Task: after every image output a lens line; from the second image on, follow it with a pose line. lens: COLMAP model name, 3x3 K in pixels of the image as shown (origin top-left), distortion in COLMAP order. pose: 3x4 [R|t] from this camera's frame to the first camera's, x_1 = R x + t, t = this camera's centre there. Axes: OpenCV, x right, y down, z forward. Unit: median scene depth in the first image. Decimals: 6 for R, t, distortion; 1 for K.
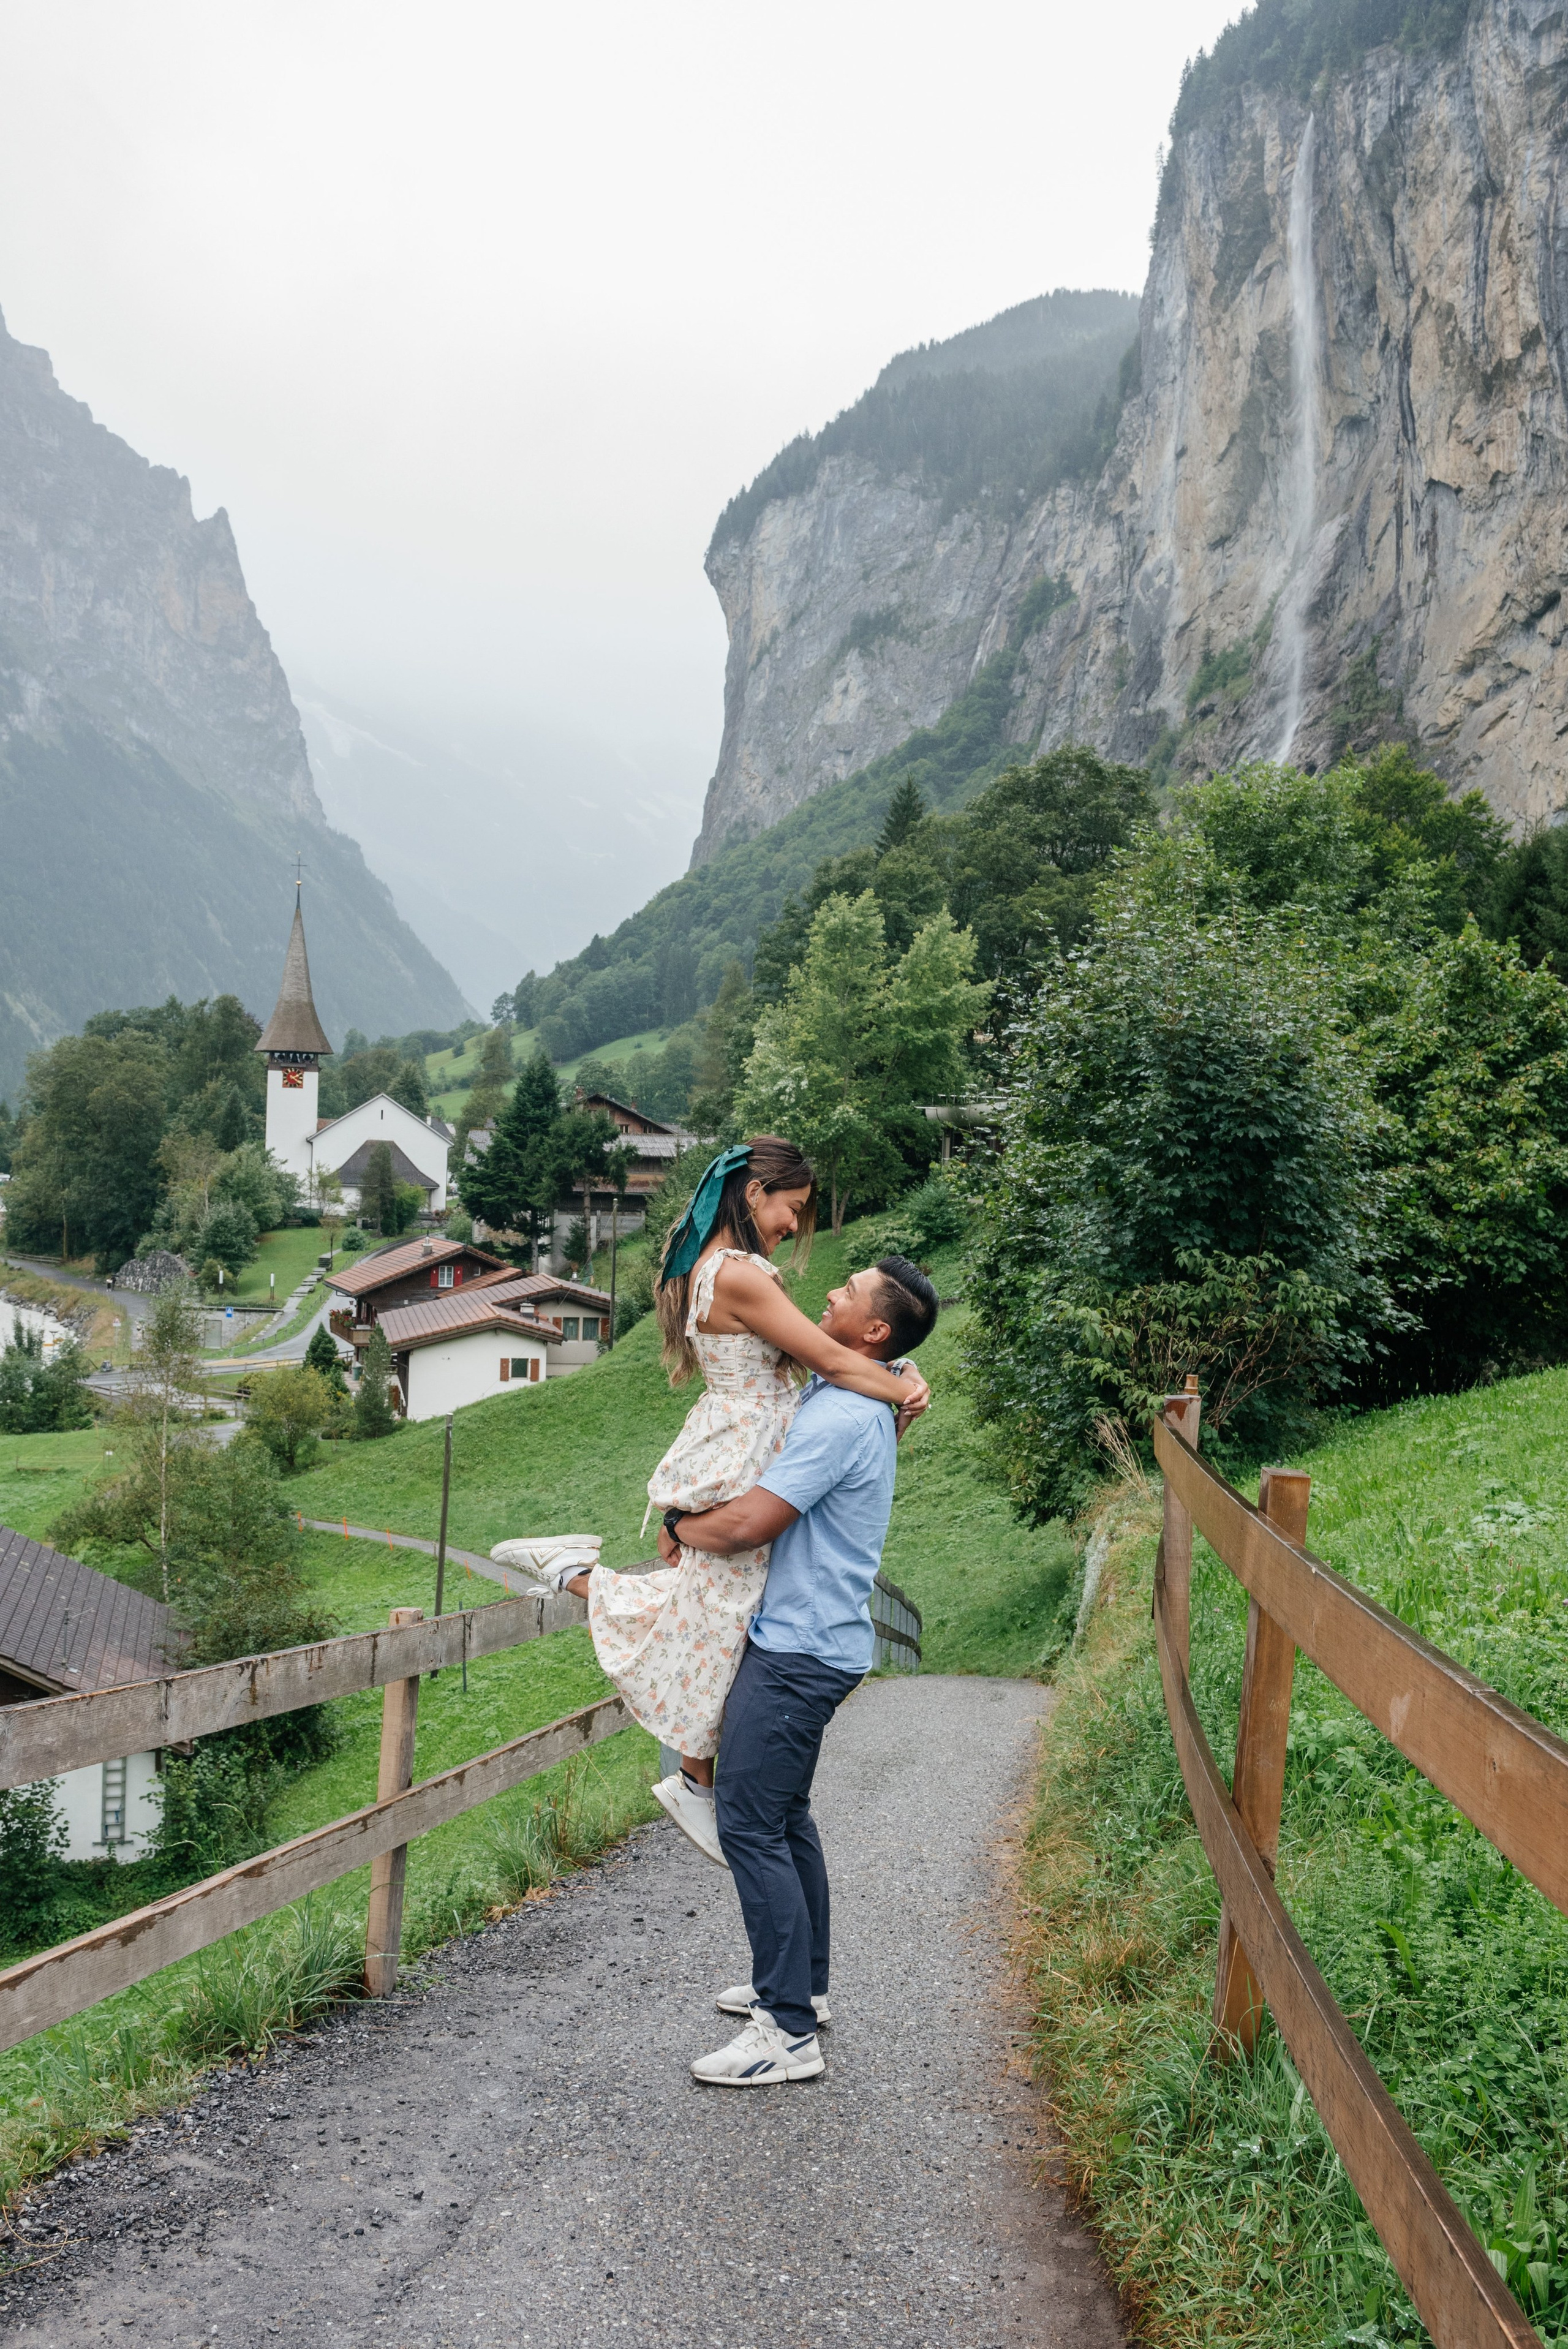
lens RADIAL K [[2128.1, 0, 774.8], [0, 2128.1, 1193.4], [0, 0, 1]] dist [-0.014315, -0.006562]
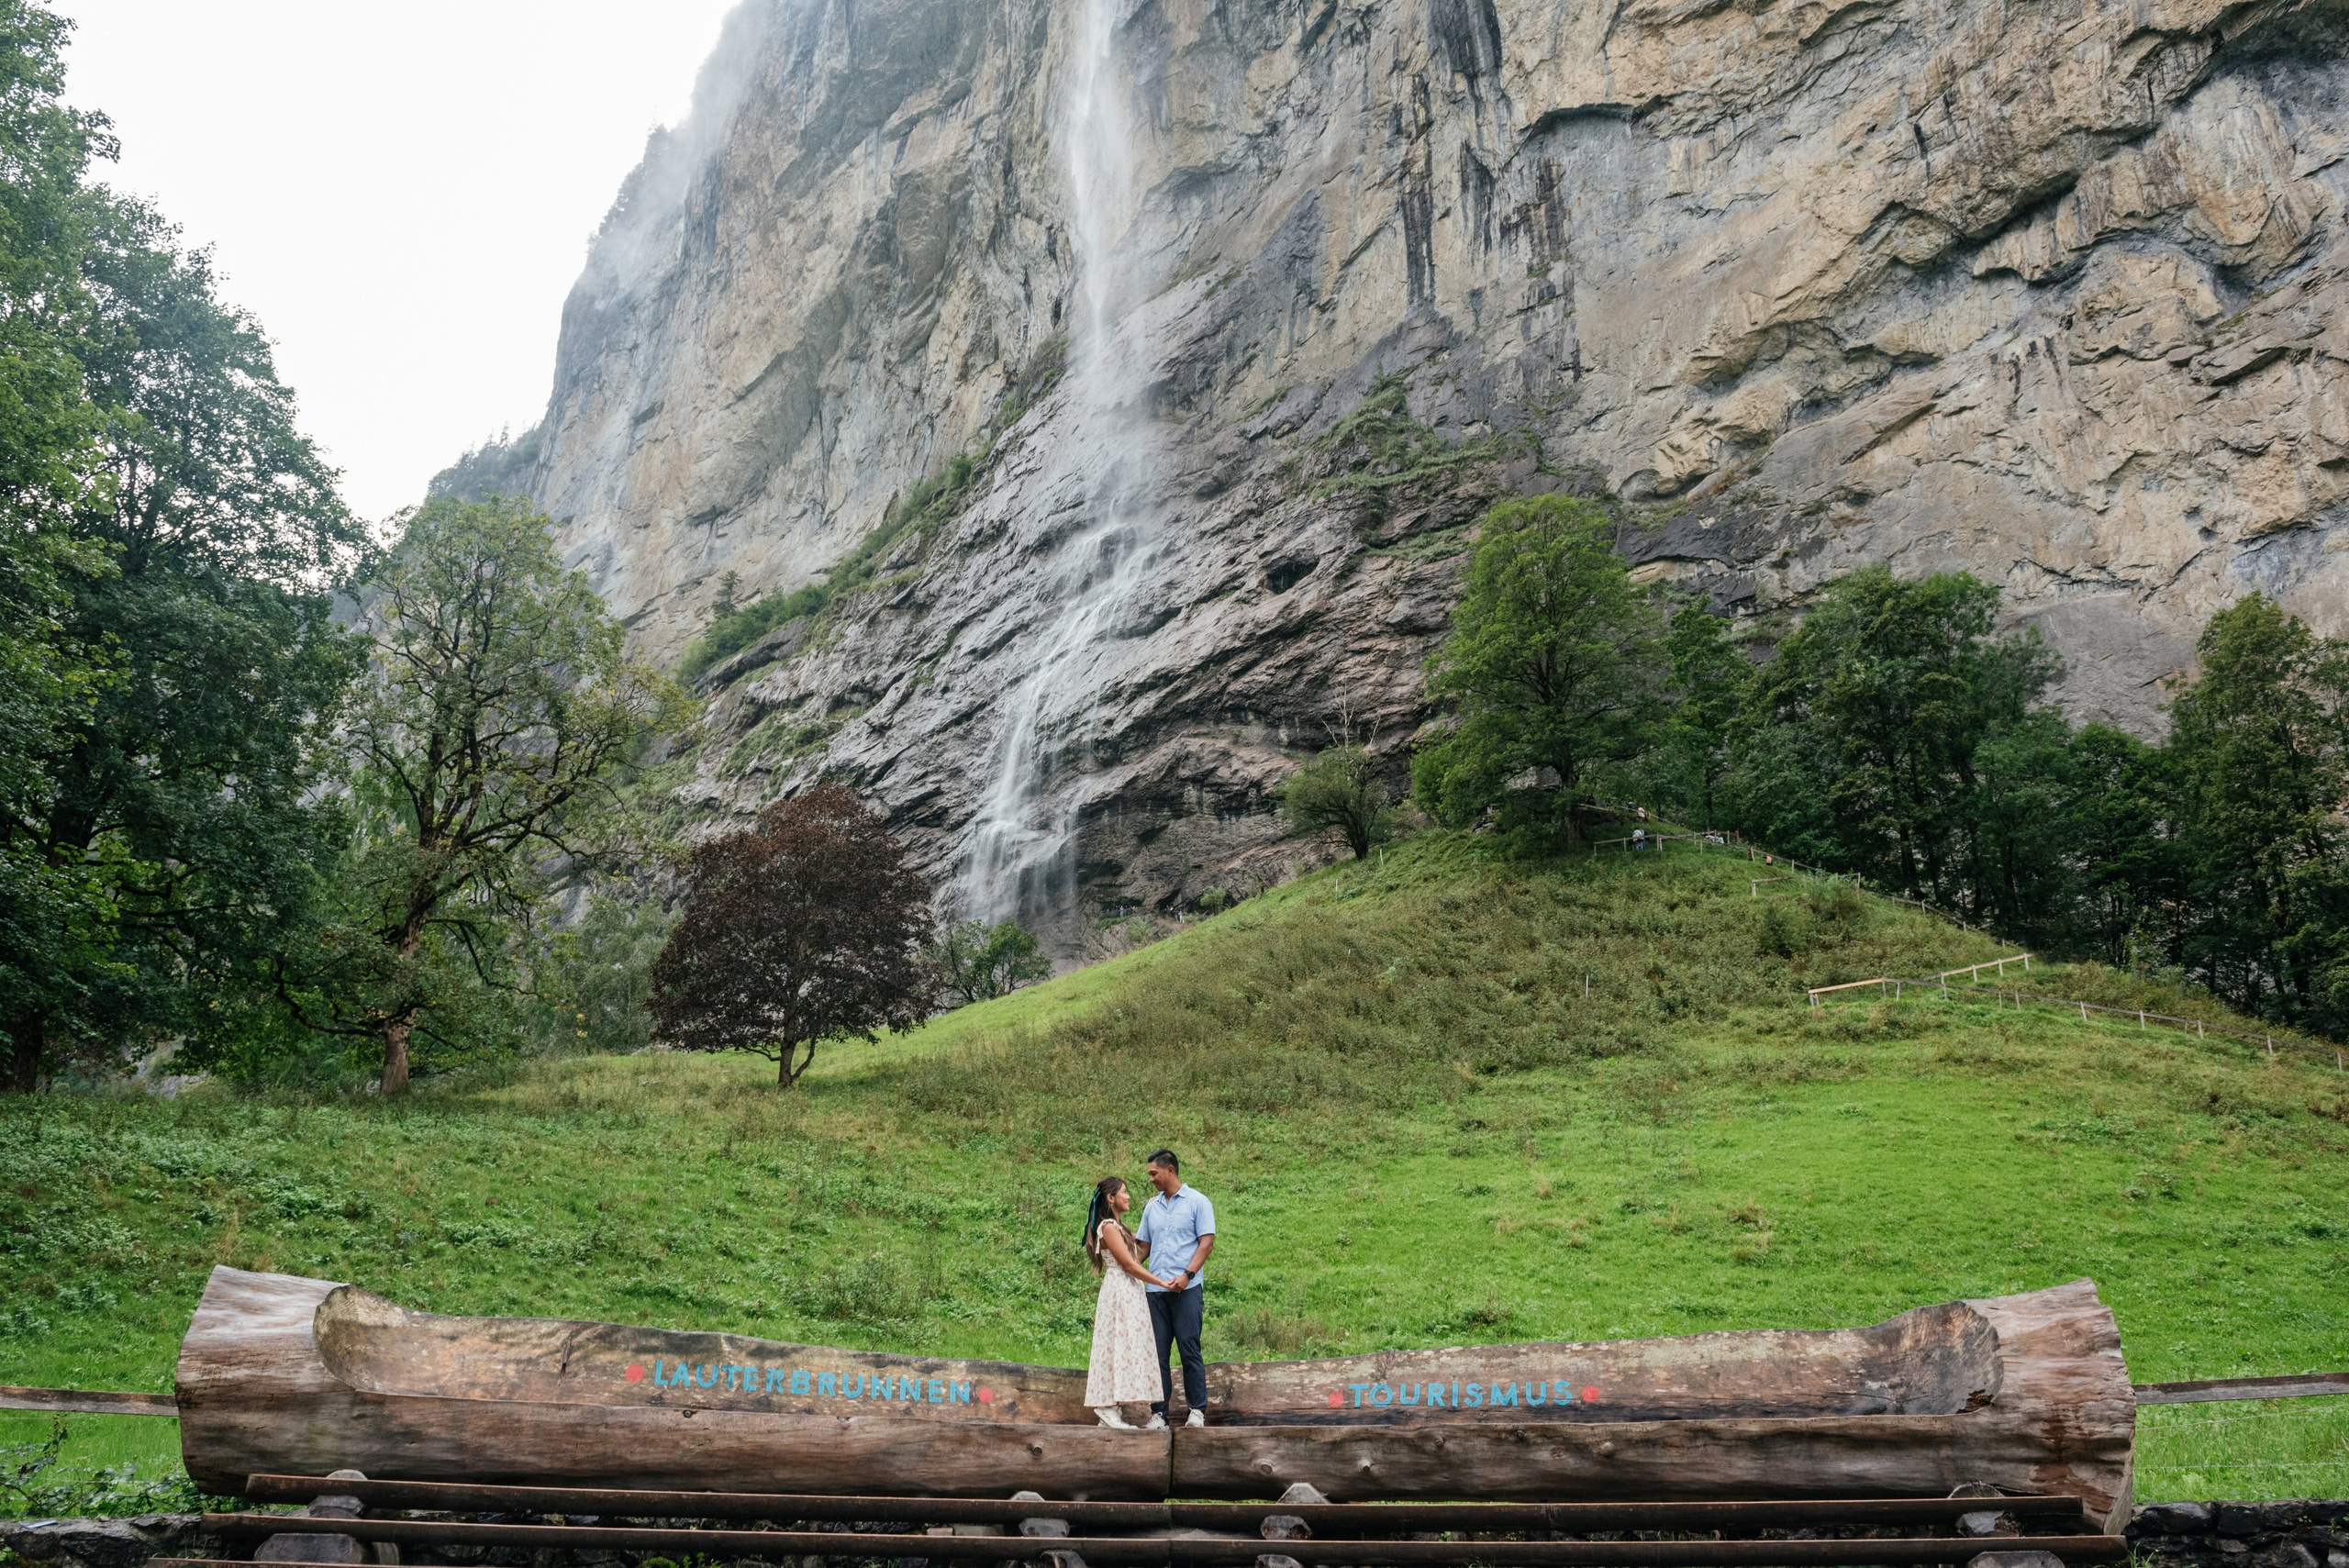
lens RADIAL K [[1601.4, 0, 1176.8], [0, 1601.4, 800.2], [0, 0, 1]] dist [-0.056603, 0.000363]
pose [[0.726535, 0.264763, 0.634073, 0.049168], [0.032674, 0.908429, -0.416761, -0.017761], [-0.686353, 0.323509, 0.651354, 1.462094]]
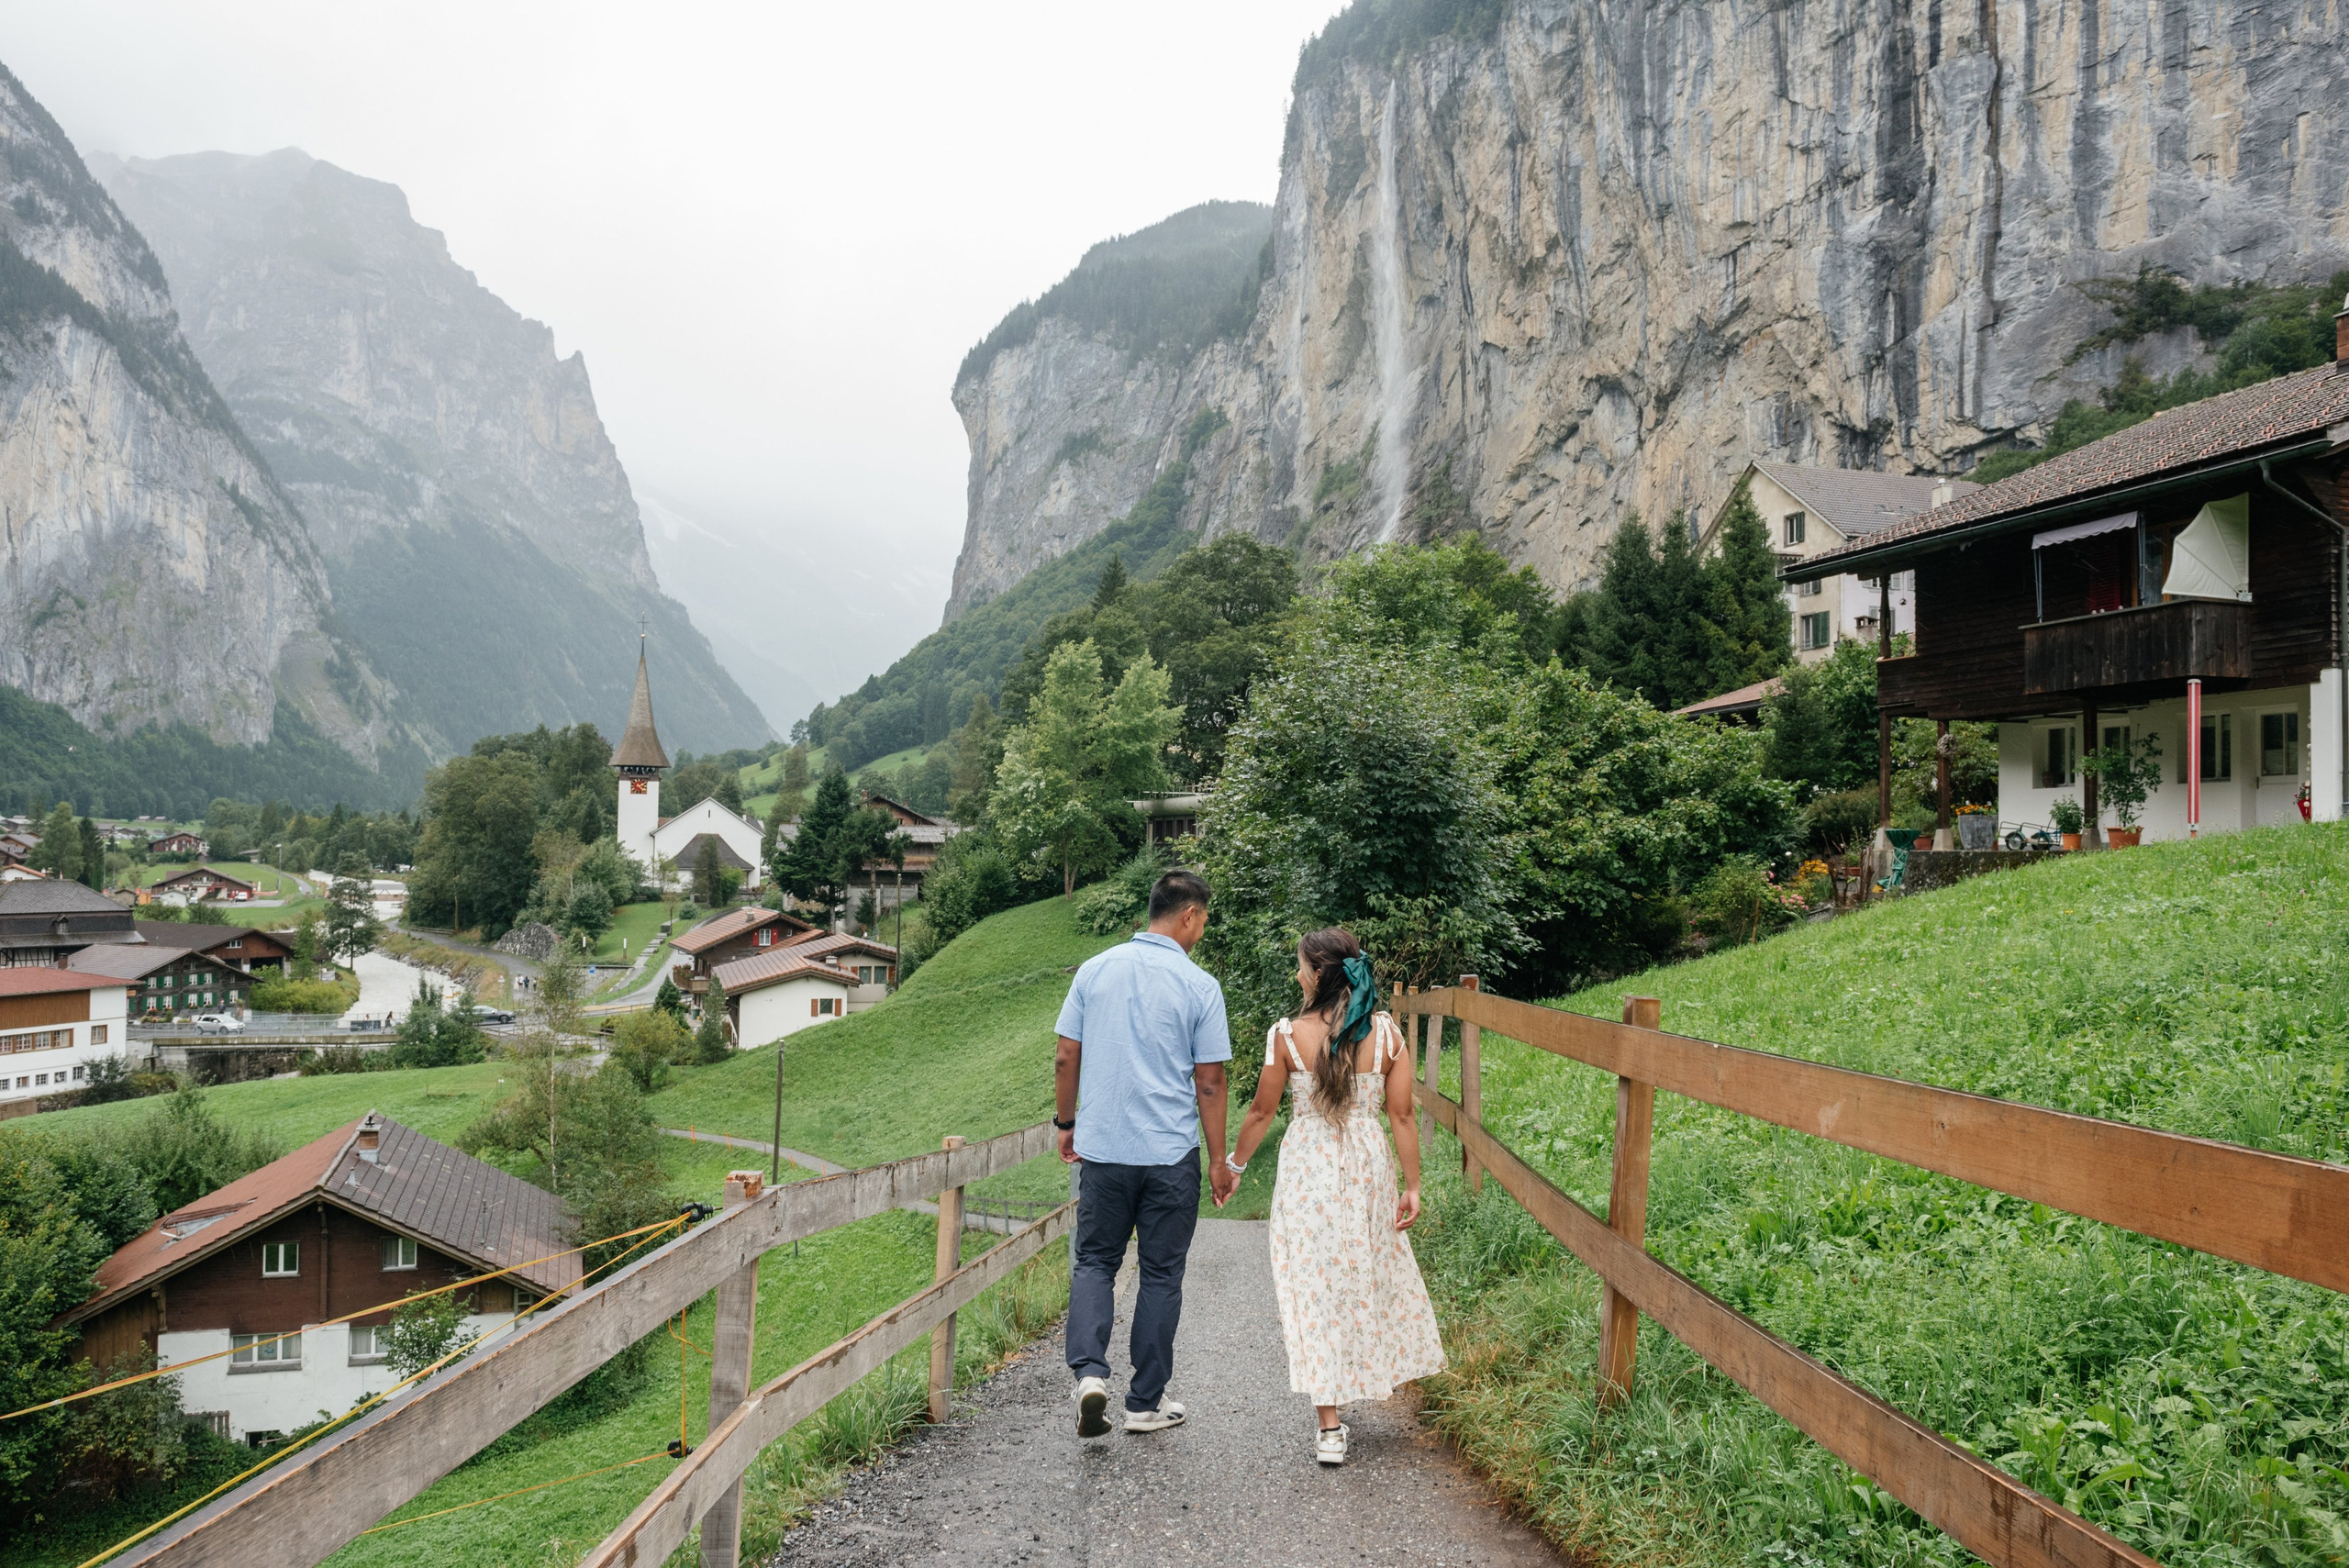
lens RADIAL K [[1614.9, 0, 1179.3], [0, 1614.9, 795.7], [0, 0, 1]] dist [-0.049814, -0.002480]
pose [[0.994351, -0.013503, 0.105283, -0.002732], [0.018257, 0.998851, -0.044320, 0.000498], [-0.104563, 0.045991, 0.993454, -0.001085]]
